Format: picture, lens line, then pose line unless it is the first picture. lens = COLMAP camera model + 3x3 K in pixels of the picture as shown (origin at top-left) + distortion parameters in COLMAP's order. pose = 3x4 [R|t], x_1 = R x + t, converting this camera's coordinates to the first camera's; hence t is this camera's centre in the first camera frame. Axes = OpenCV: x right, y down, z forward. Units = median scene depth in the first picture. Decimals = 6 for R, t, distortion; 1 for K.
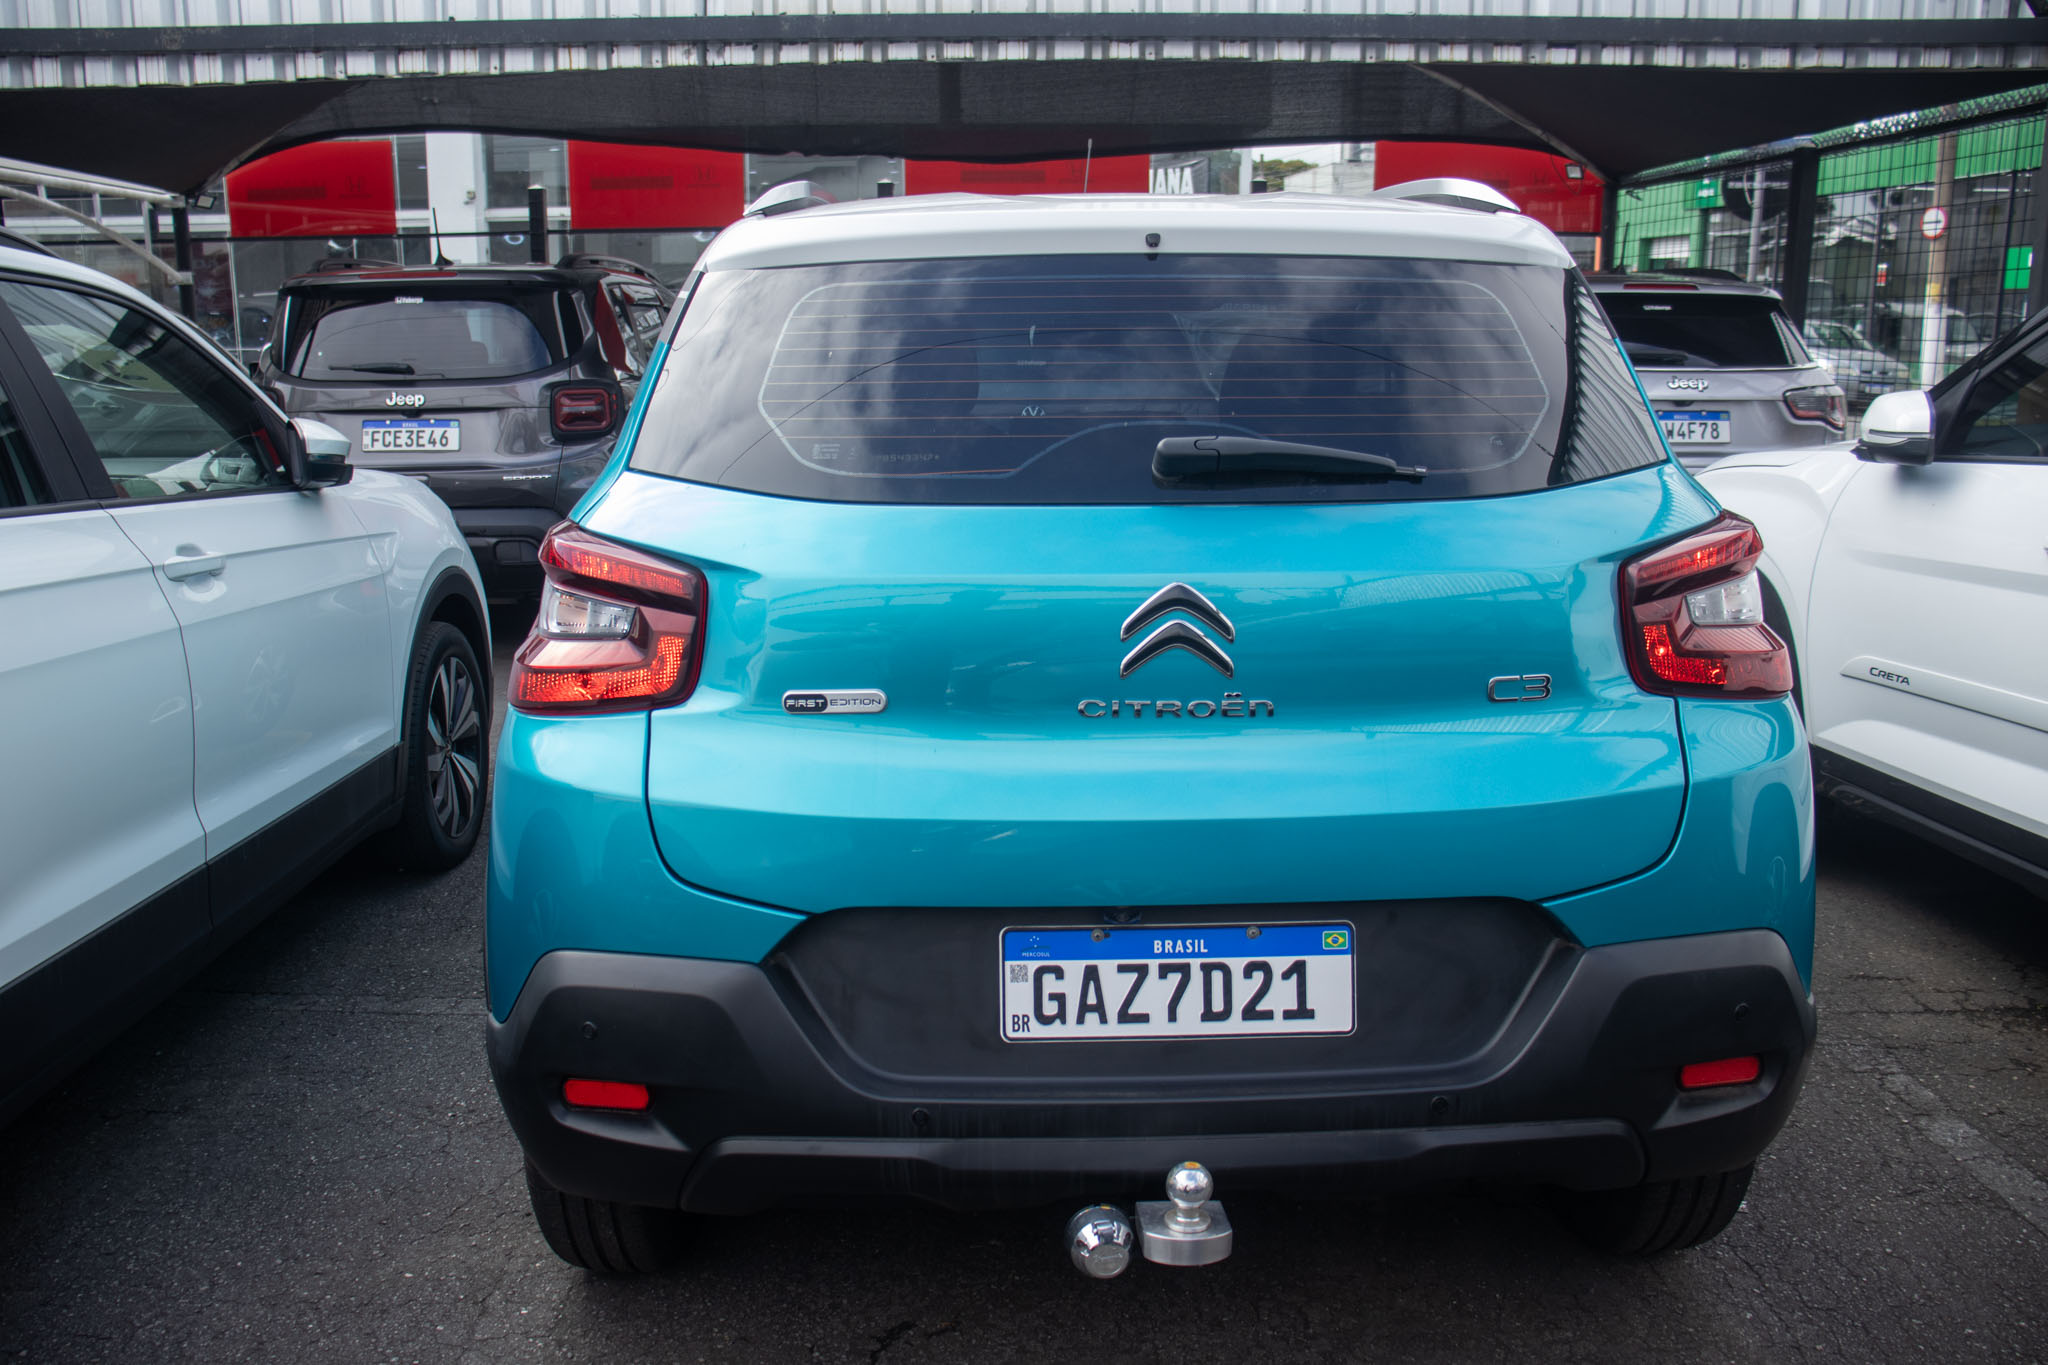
lens RADIAL K [[1697.6, 0, 1015.4], [0, 1697.6, 624.7], [0, 0, 1]] dist [-0.197111, 0.176446]
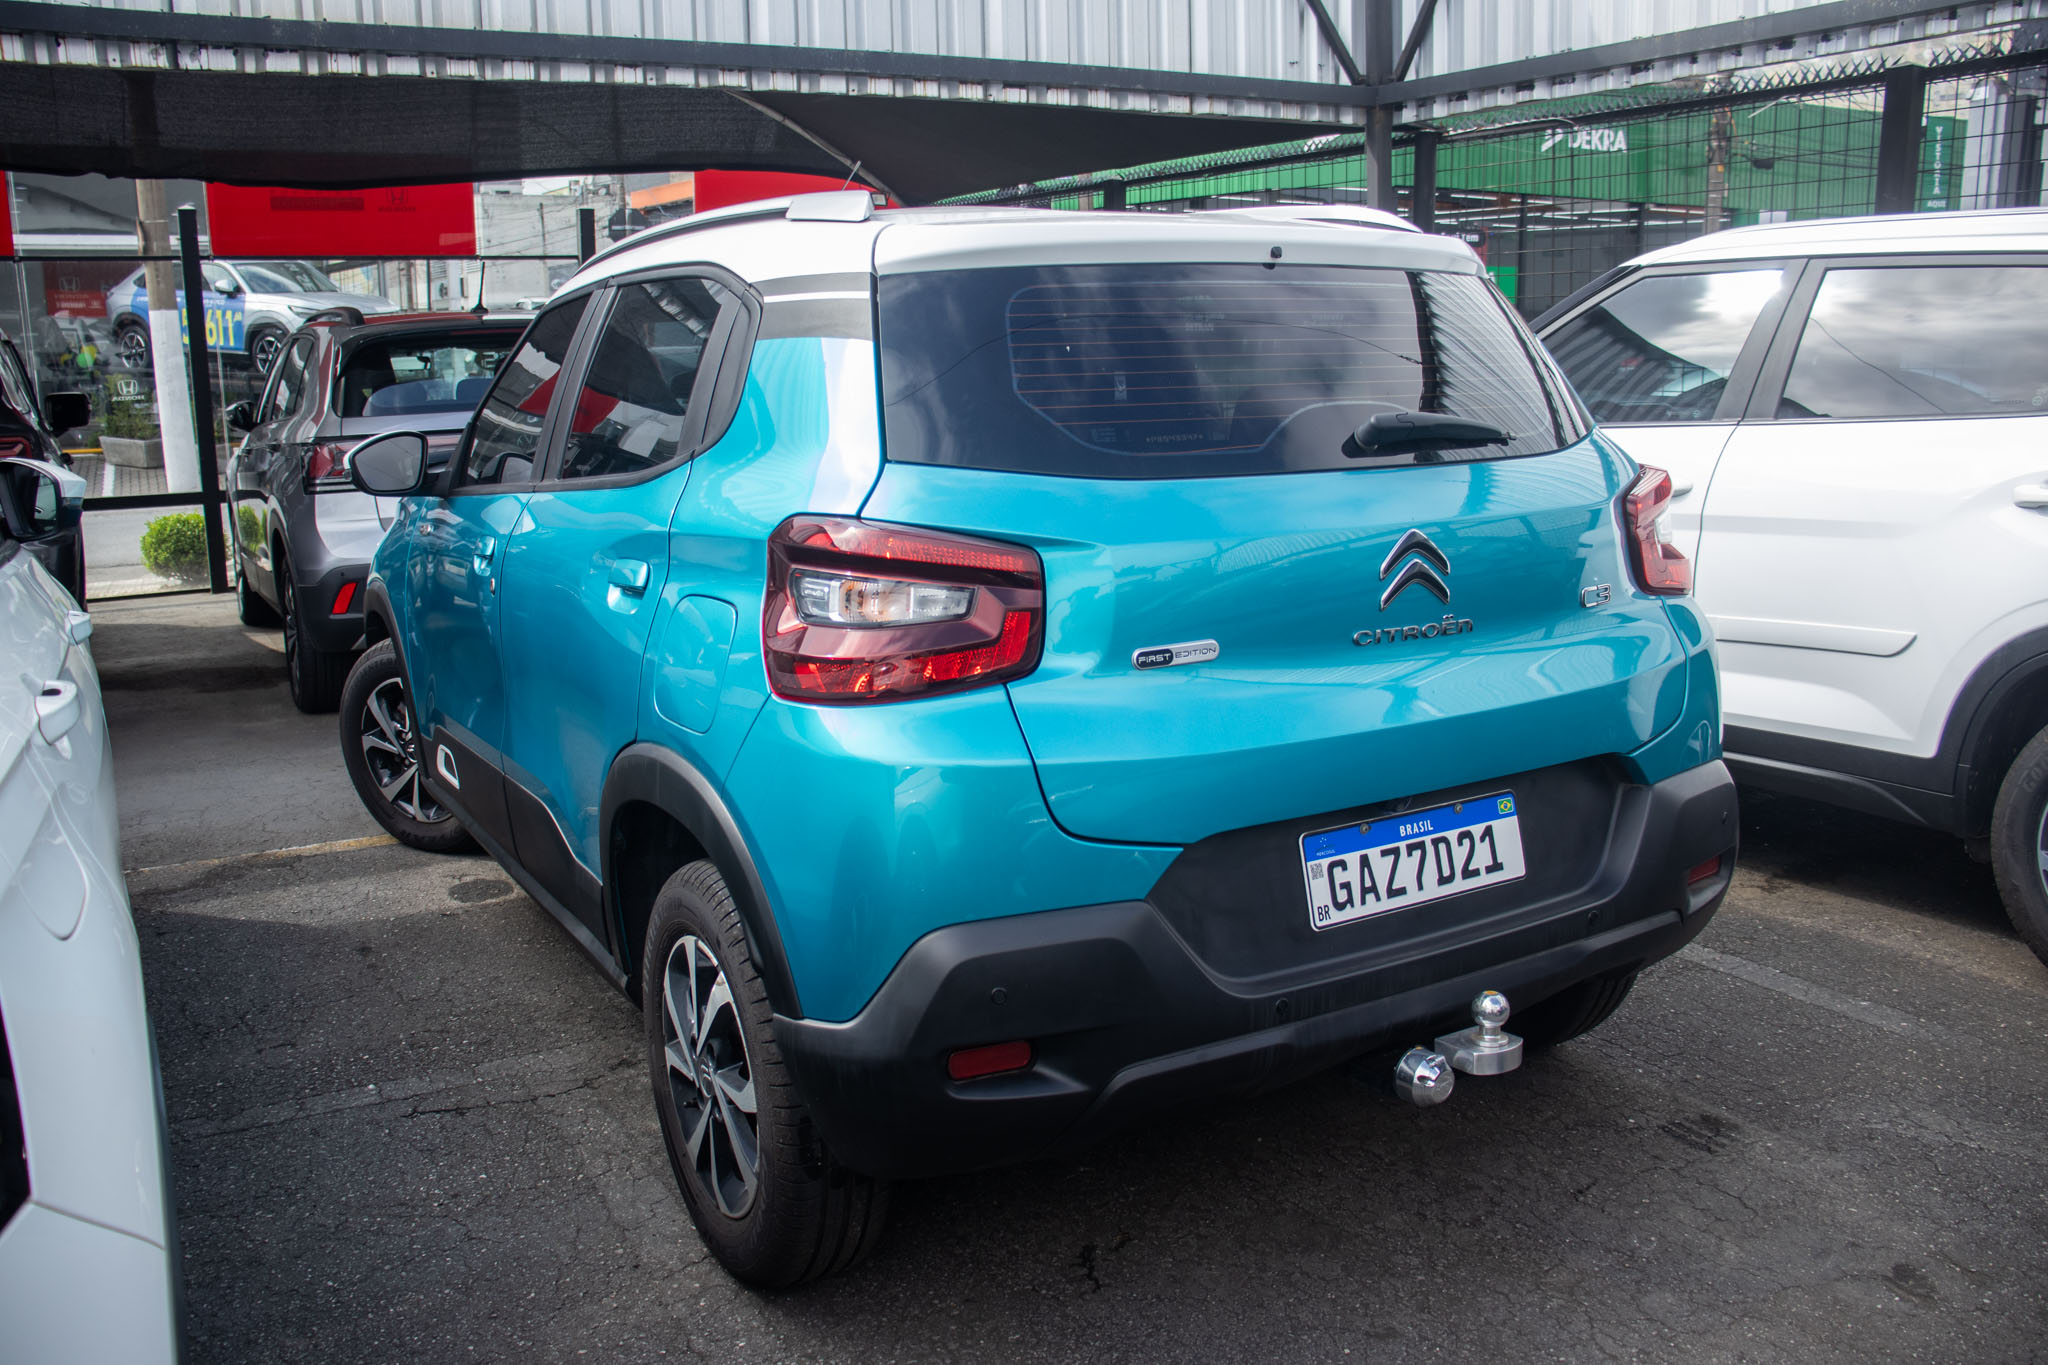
lens RADIAL K [[1697.6, 0, 1015.4], [0, 1697.6, 624.7], [0, 0, 1]] dist [-0.197111, 0.176446]
pose [[0.873960, -0.087556, 0.478047, -0.726390], [0.096267, 0.995336, 0.006305, 0.008417], [-0.476369, 0.040510, 0.878312, 0.063700]]
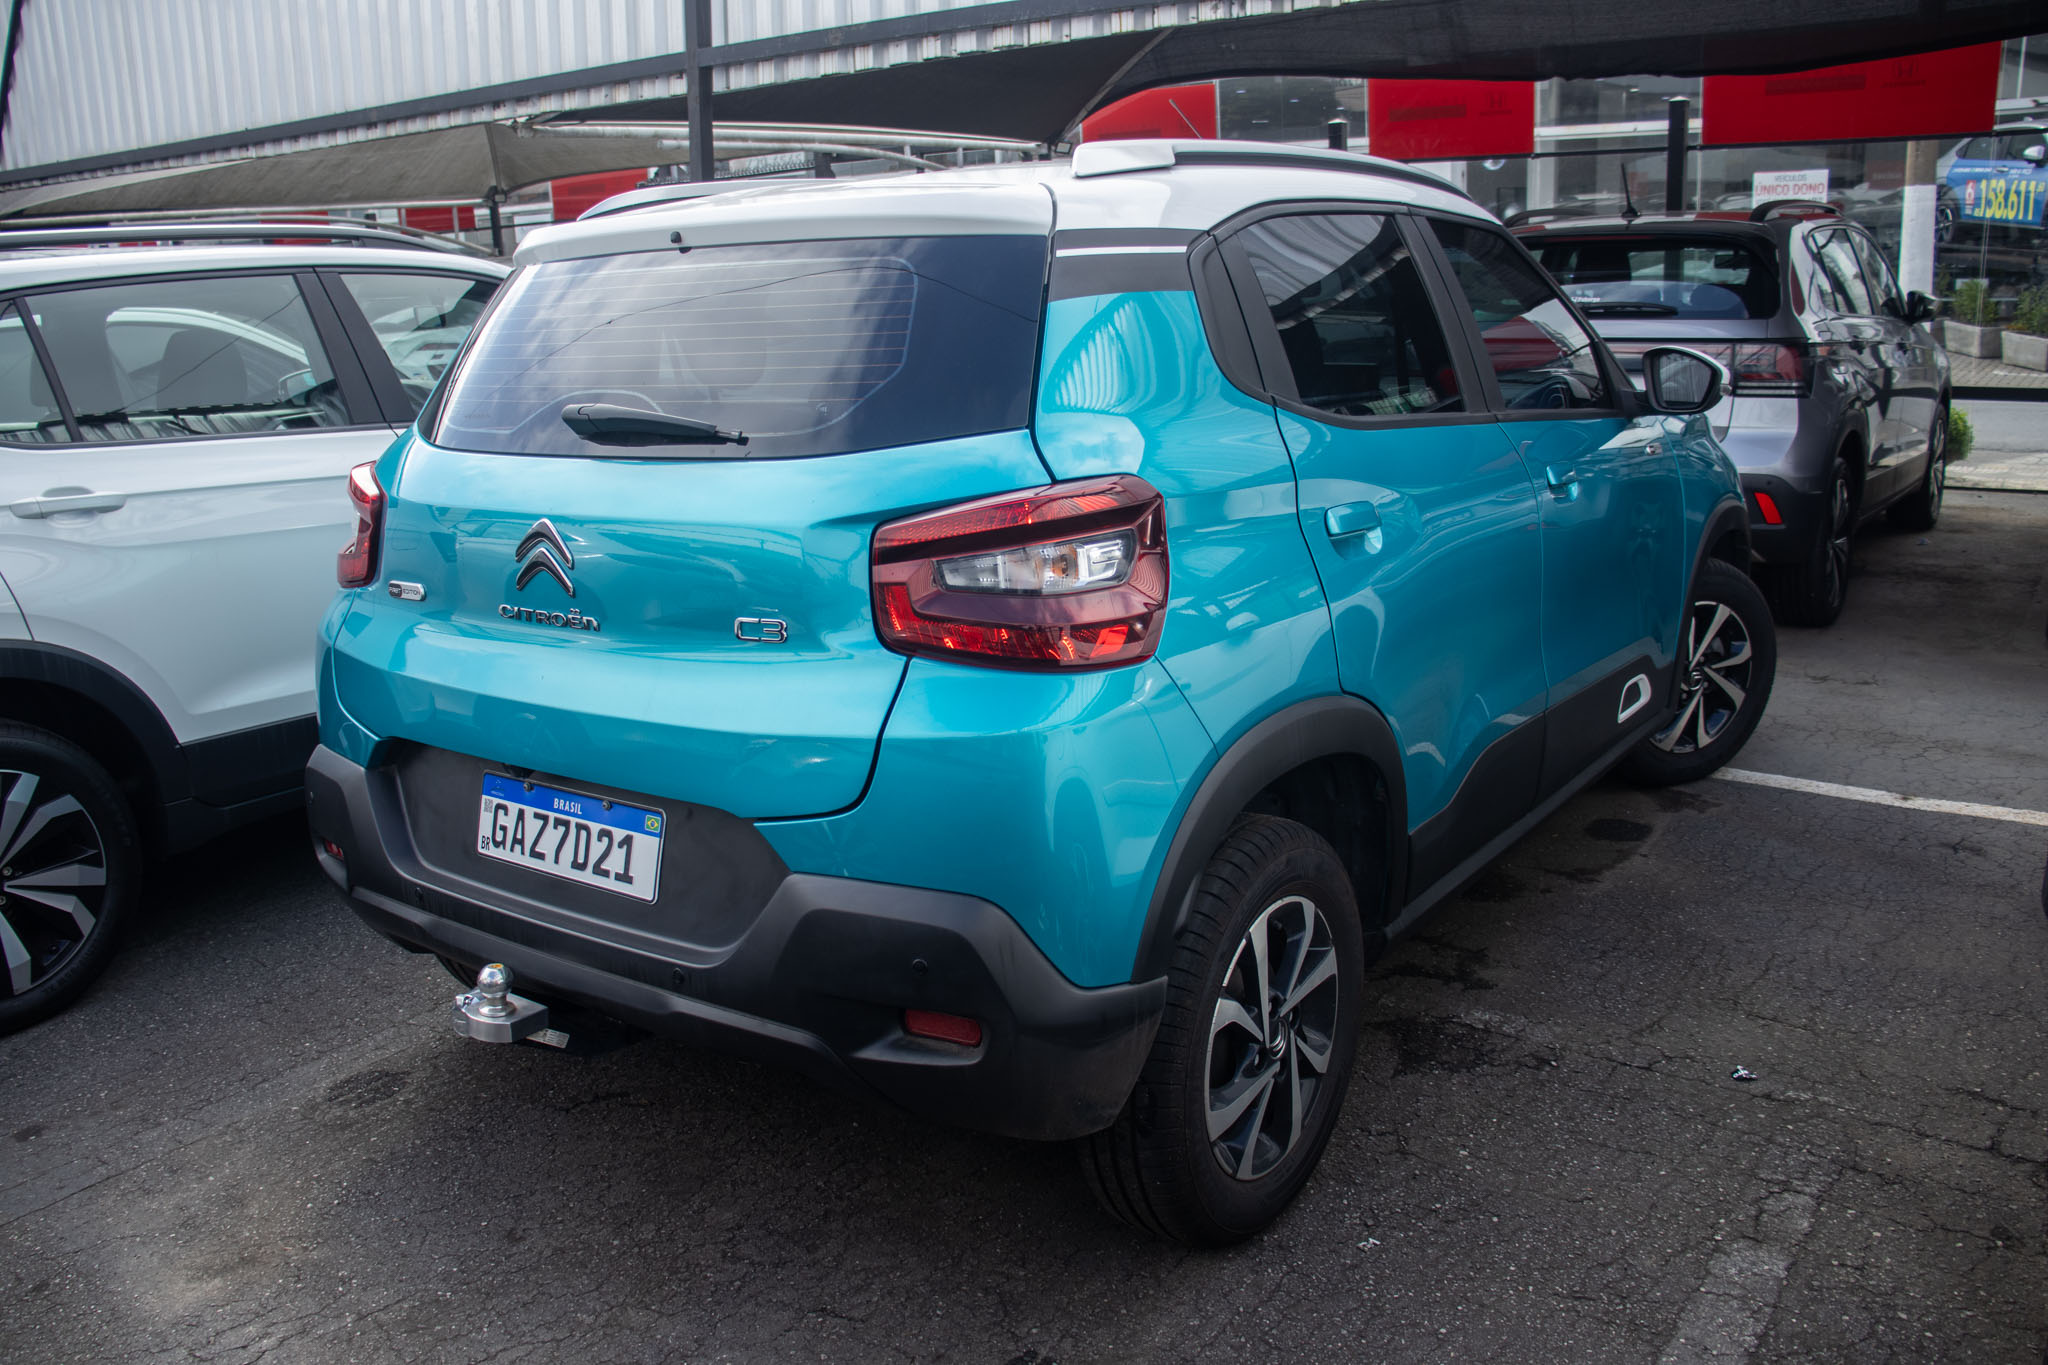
lens RADIAL K [[1697.6, 0, 1015.4], [0, 1697.6, 624.7], [0, 0, 1]] dist [-0.197111, 0.176446]
pose [[0.803988, 0.095352, -0.586952, 1.096726], [-0.066447, 0.995284, 0.070669, -0.056472], [0.590922, -0.017815, 0.806532, 0.186217]]
